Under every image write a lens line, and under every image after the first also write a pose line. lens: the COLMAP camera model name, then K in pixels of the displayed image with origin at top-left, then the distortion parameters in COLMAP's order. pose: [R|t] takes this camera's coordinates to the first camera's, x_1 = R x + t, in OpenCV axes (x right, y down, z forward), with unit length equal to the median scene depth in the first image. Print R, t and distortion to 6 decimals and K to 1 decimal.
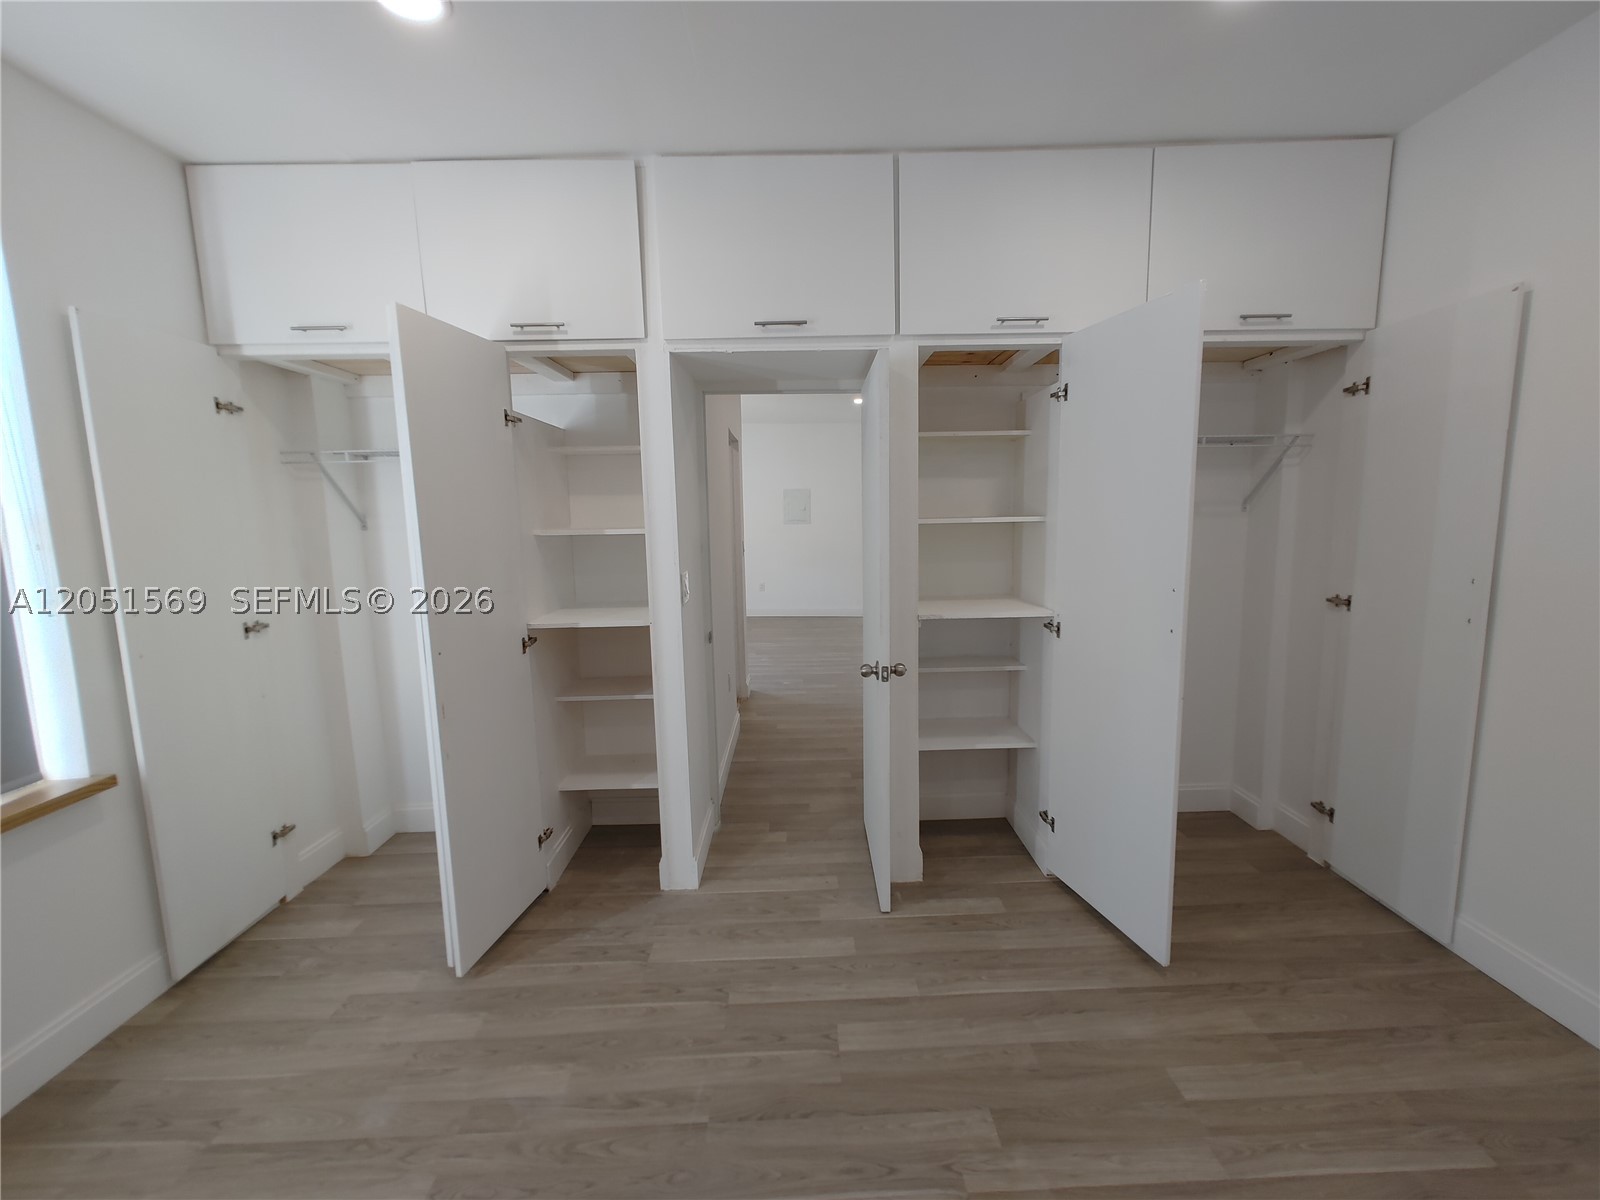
lens RADIAL K [[680.4, 0, 818.7], [0, 680.4, 598.5], [0, 0, 1]] dist [-0.000182, 0.001869]
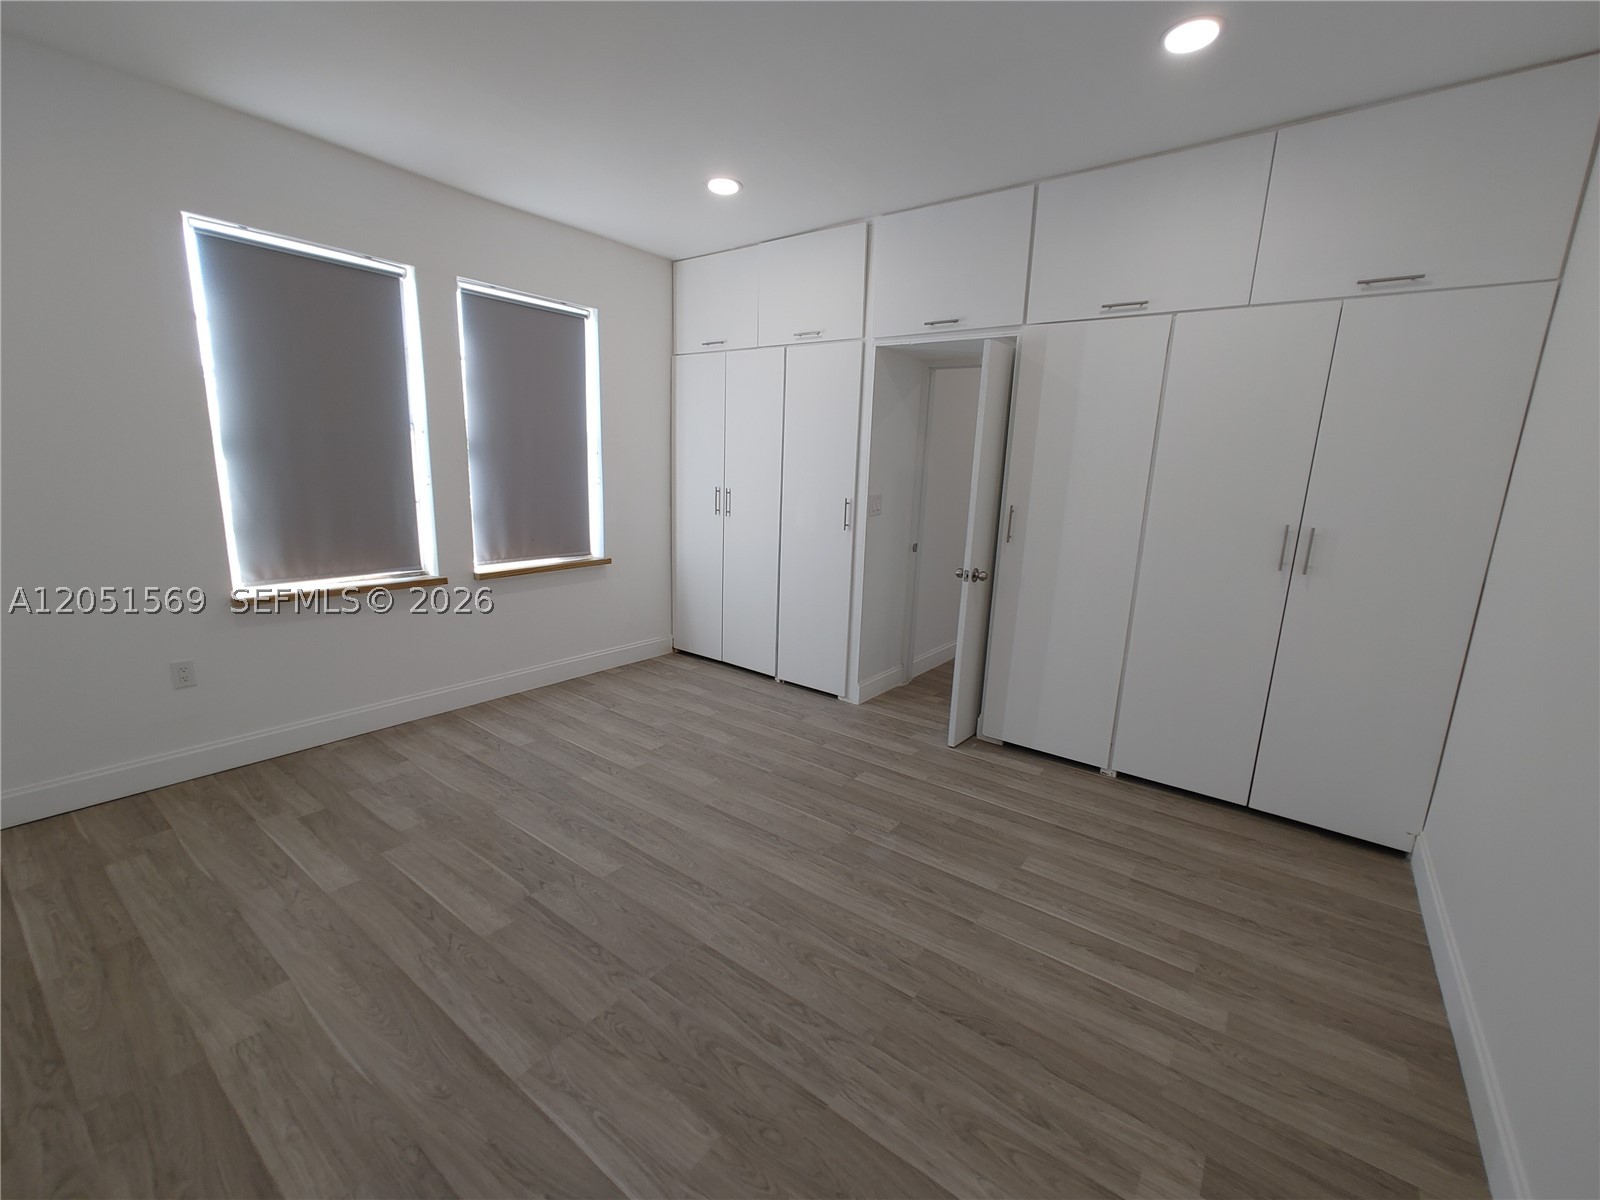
lens RADIAL K [[680.4, 0, 809.8], [0, 680.4, 602.6], [0, 0, 1]] dist [-0.000182, 0.001869]
pose [[0.783620, 0.176171, -0.595738, 0.842397], [-0.134378, 0.984314, 0.114322, 0.059755], [0.606533, -0.009531, 0.795001, -0.381465]]
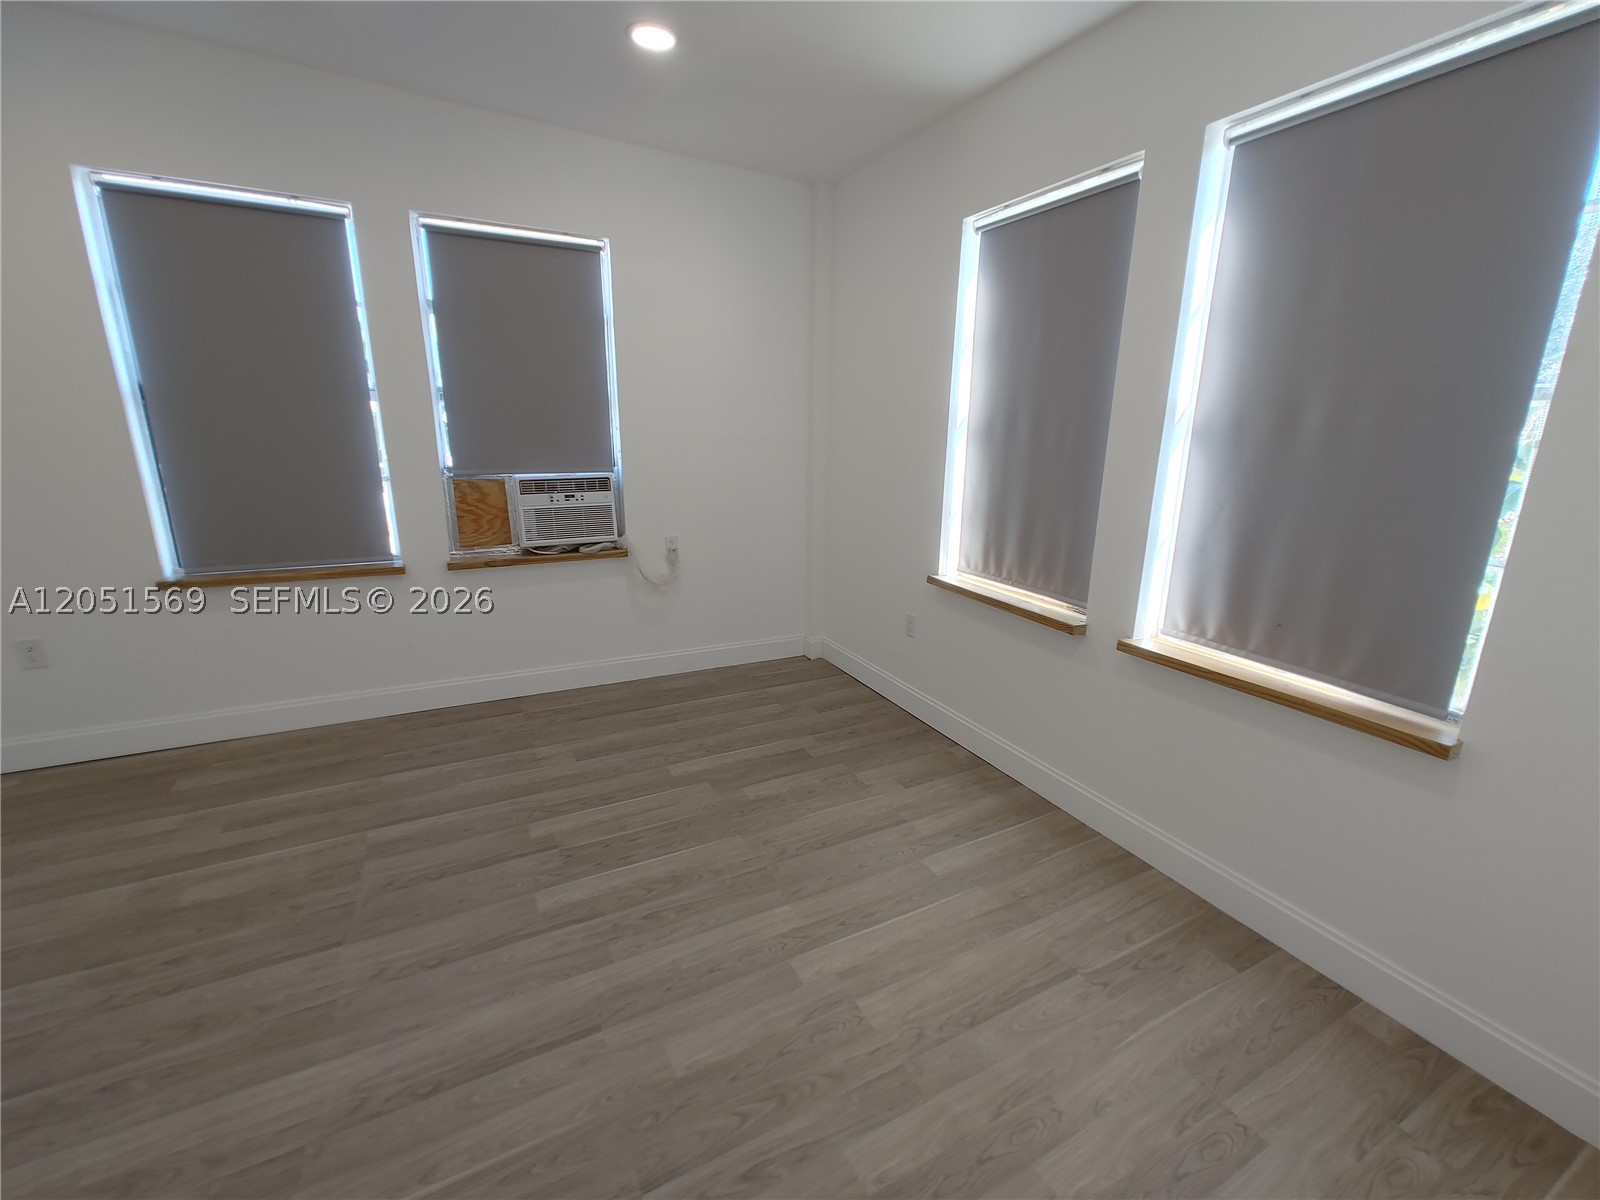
lens RADIAL K [[680.4, 0, 815.7], [0, 680.4, 592.7], [0, 0, 1]] dist [-0.000182, 0.001869]
pose [[-0.897671, 0.109831, -0.426760, -0.072109], [-0.057167, 0.931234, 0.359910, -0.147785], [0.436942, 0.347477, -0.829663, 1.292798]]
